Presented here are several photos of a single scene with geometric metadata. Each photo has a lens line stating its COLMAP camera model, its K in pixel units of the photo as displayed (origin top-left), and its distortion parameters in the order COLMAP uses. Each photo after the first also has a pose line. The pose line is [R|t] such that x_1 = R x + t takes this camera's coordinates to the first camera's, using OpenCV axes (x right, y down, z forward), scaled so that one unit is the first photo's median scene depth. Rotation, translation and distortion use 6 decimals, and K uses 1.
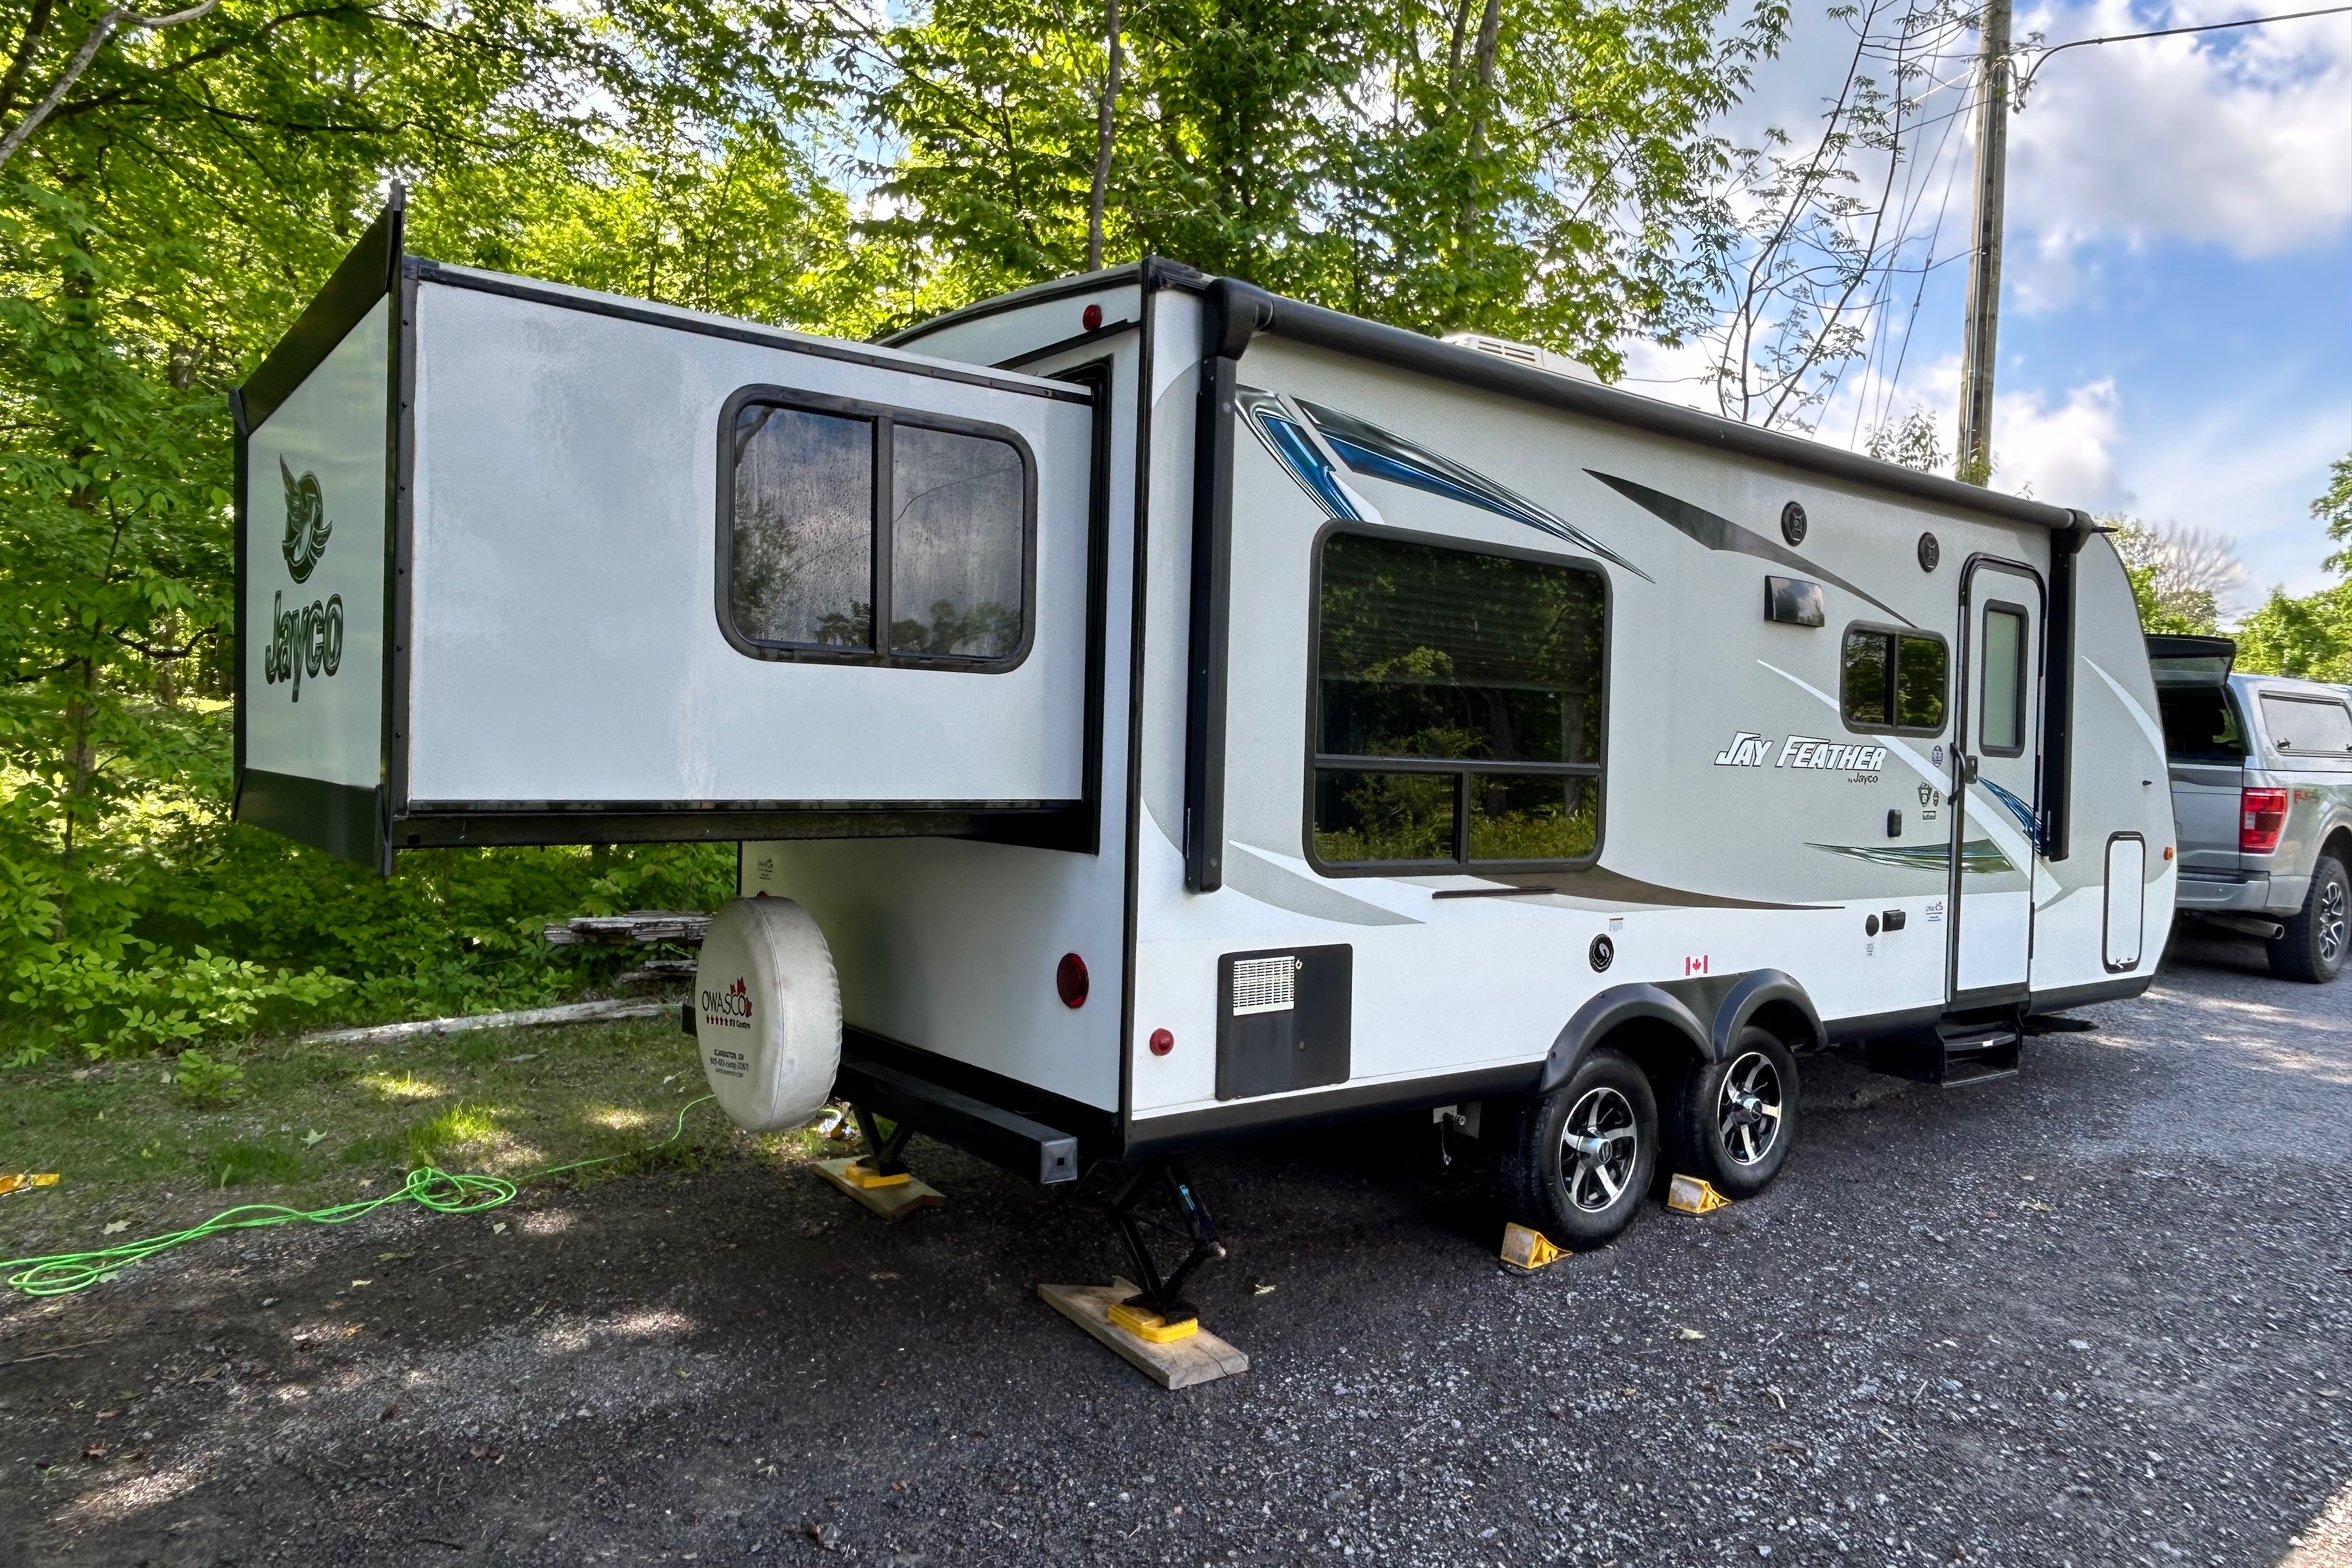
lens RADIAL K [[1568.3, 0, 1173.7], [0, 1568.3, 779.6], [0, 0, 1]] dist [0.000663, -0.000414]
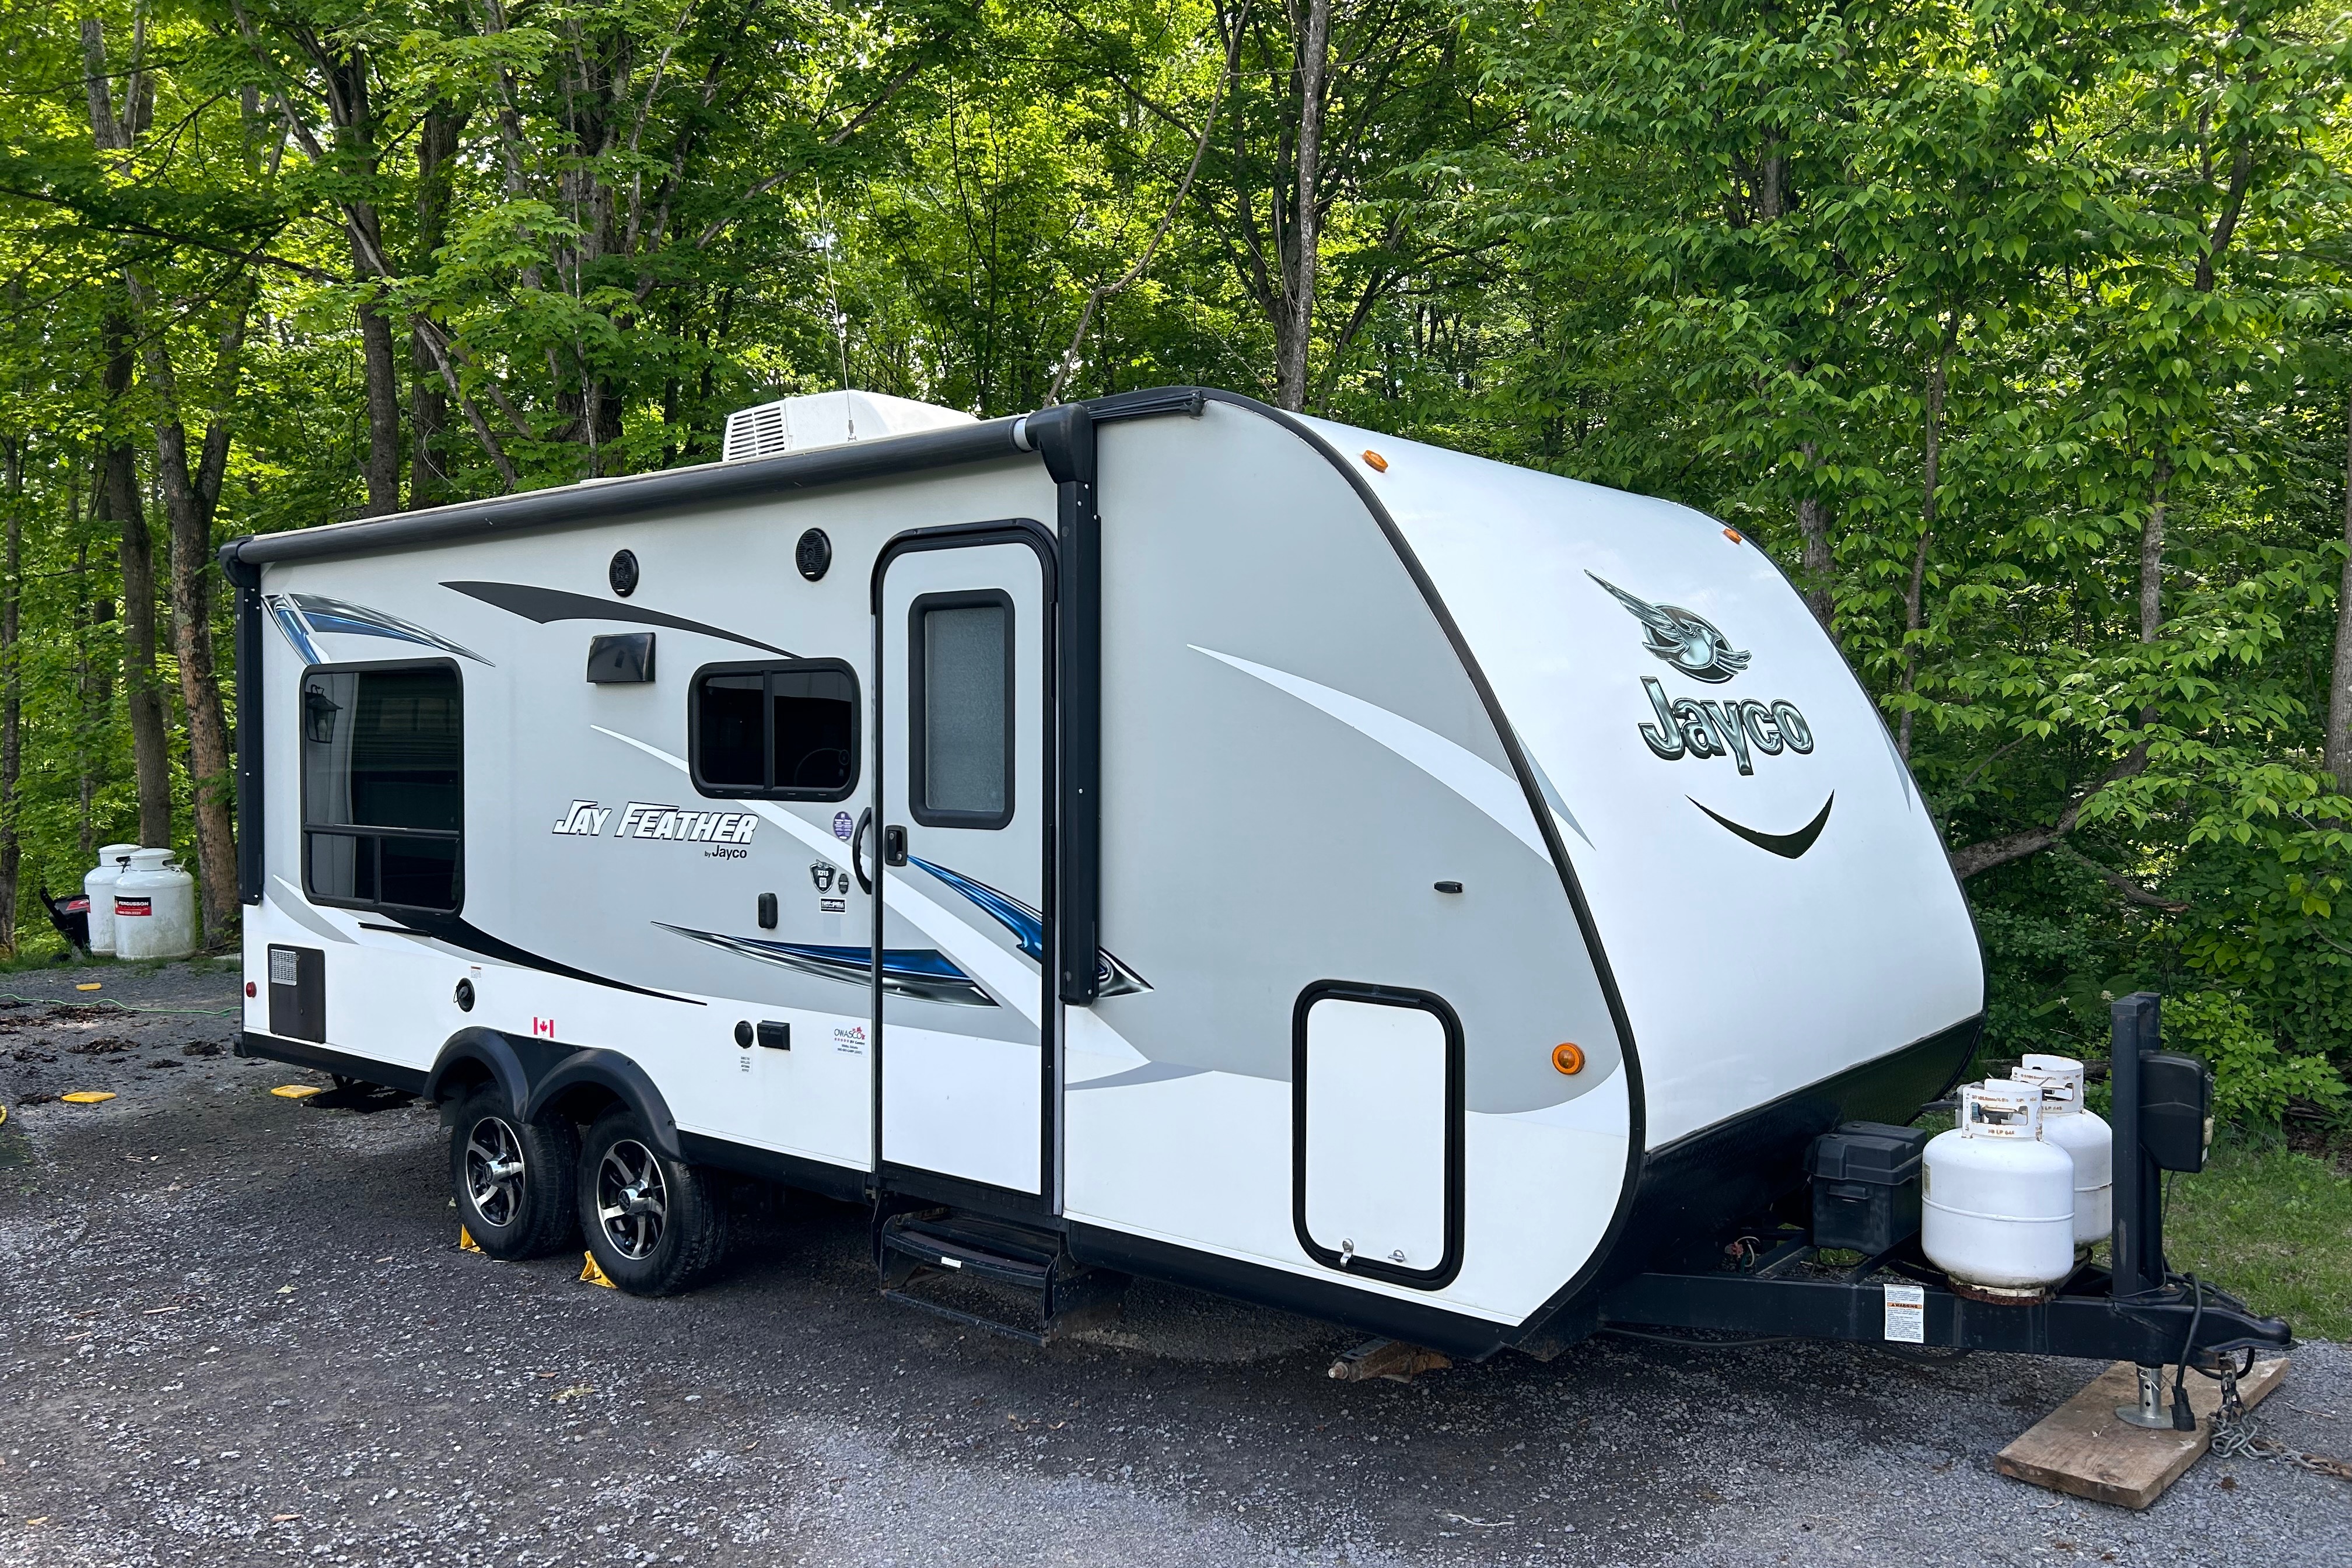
lens RADIAL K [[1779.8, 0, 1167.9], [0, 1779.8, 781.8], [0, 0, 1]] dist [0.007095, -0.004760]
pose [[0.232975, -0.007799, -0.972452, 1.419014], [-0.002620, 0.999959, -0.008647, -0.030684], [0.972479, 0.004563, 0.232945, 1.017665]]
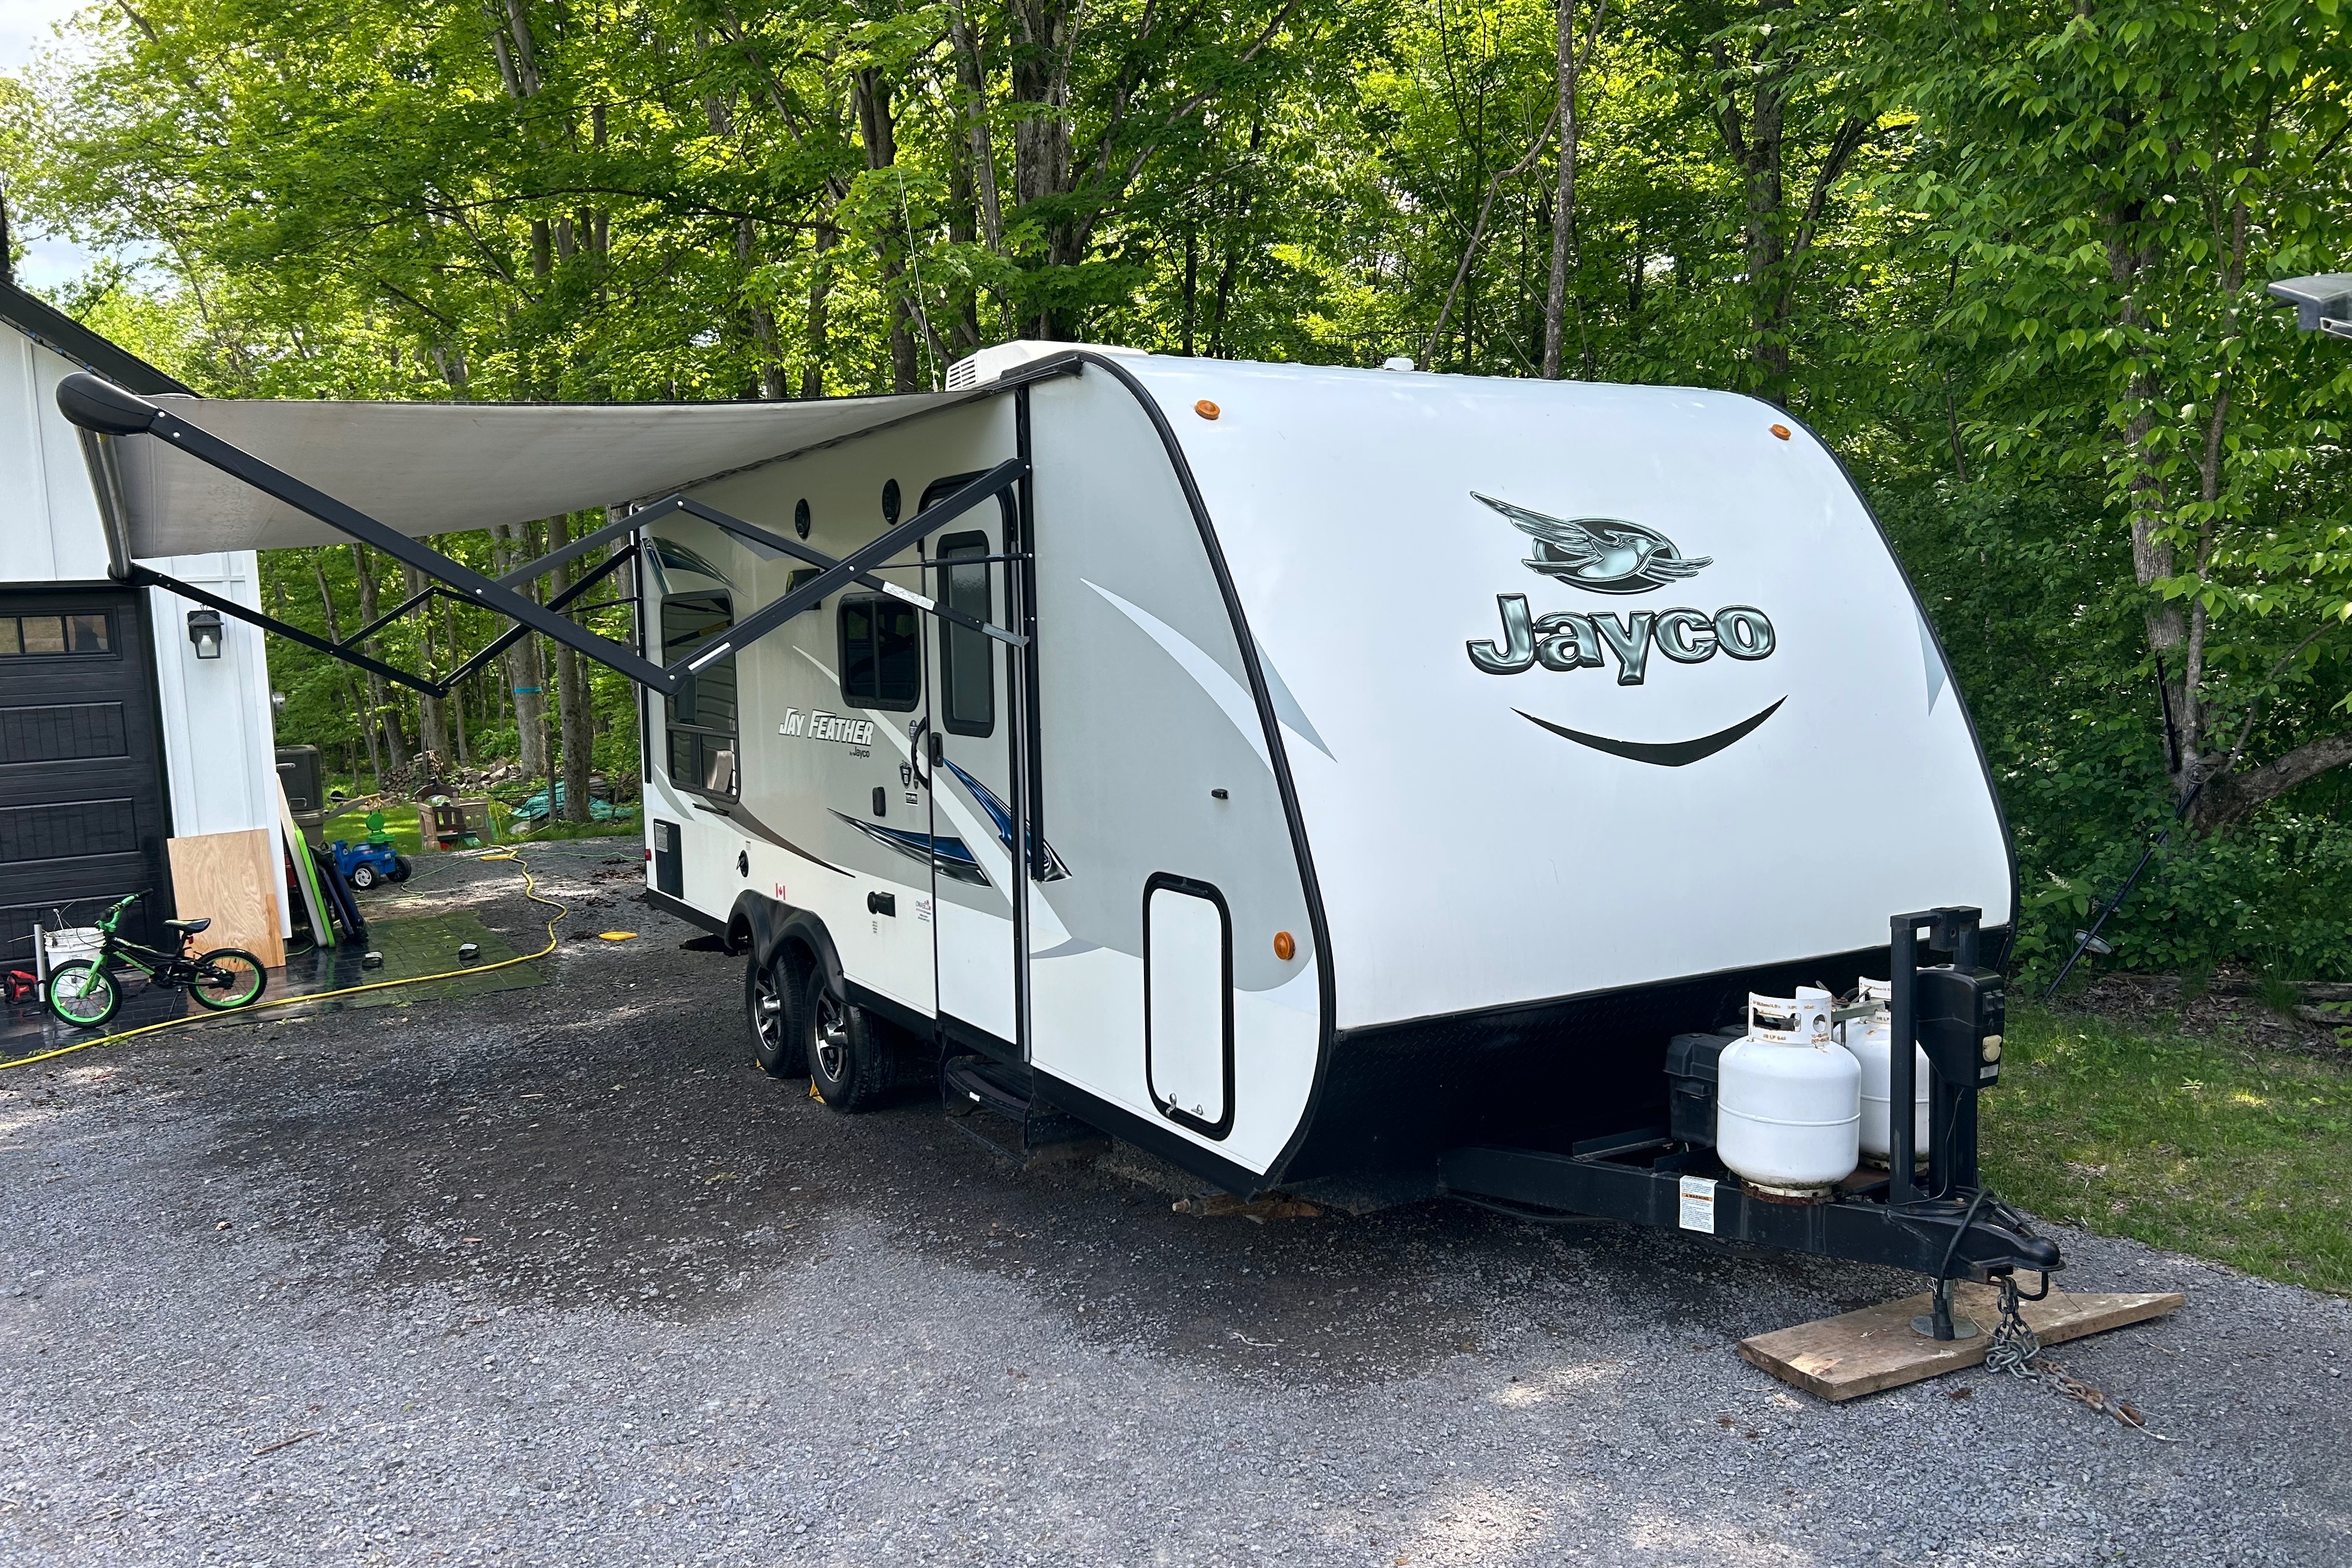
lens RADIAL K [[1779.8, 0, 1176.1], [0, 1779.8, 793.4], [0, 0, 1]] dist [0.007095, -0.004760]
pose [[-0.124360, 0.066074, -0.990035, 1.547429], [0.008776, 0.997815, 0.065490, -0.047276], [0.992198, -0.000544, -0.124668, 1.352726]]
